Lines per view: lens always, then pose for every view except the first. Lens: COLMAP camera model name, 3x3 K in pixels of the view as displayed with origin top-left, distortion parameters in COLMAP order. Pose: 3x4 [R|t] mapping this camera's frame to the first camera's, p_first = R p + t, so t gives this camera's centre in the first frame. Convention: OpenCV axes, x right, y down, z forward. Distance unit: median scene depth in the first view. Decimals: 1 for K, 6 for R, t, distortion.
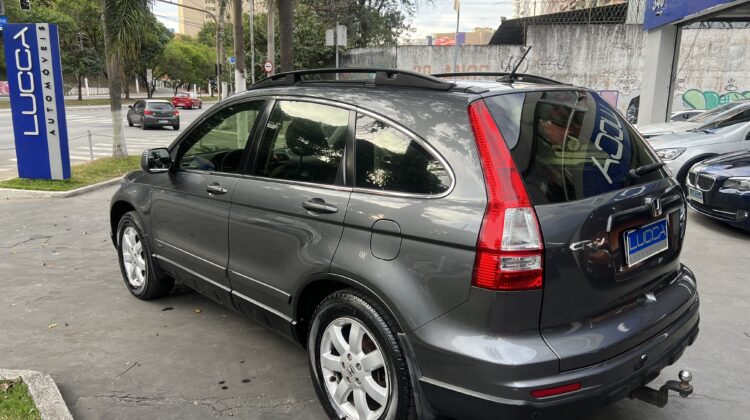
lens RADIAL K [[590.6, 0, 373.9], [0, 590.6, 187.2], [0, 0, 1]] dist [0.063583, -0.053502]
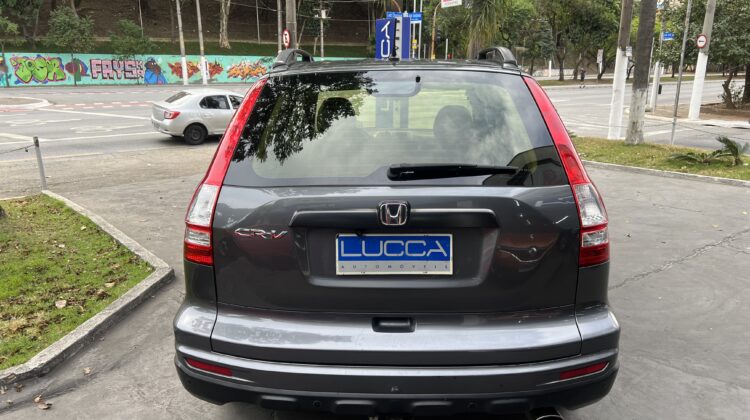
lens RADIAL K [[590.6, 0, 373.9], [0, 590.6, 187.2], [0, 0, 1]] dist [0.063583, -0.053502]
pose [[0.709269, 0.131025, -0.692655, 0.617667], [-0.108713, 0.991151, 0.076169, -0.039383], [0.696505, 0.021276, 0.717236, 0.235808]]
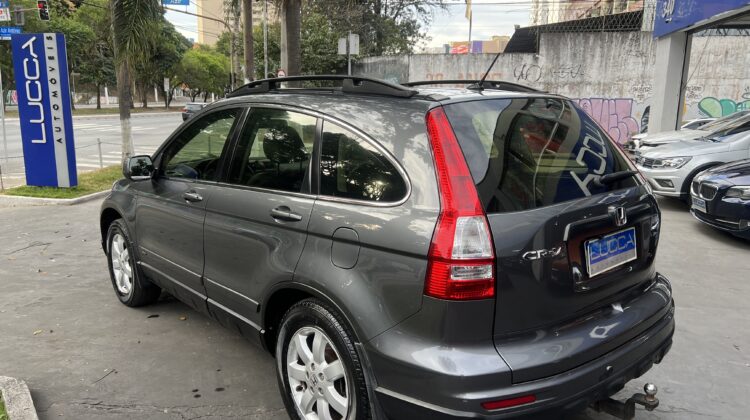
lens RADIAL K [[590.6, 0, 373.9], [0, 590.6, 187.2], [0, 0, 1]] dist [0.063583, -0.053502]
pose [[0.999665, 0.002347, -0.025785, 0.049403], [-0.002702, 0.999902, -0.013717, 0.000204], [0.025750, 0.013782, 0.999573, 0.004027]]
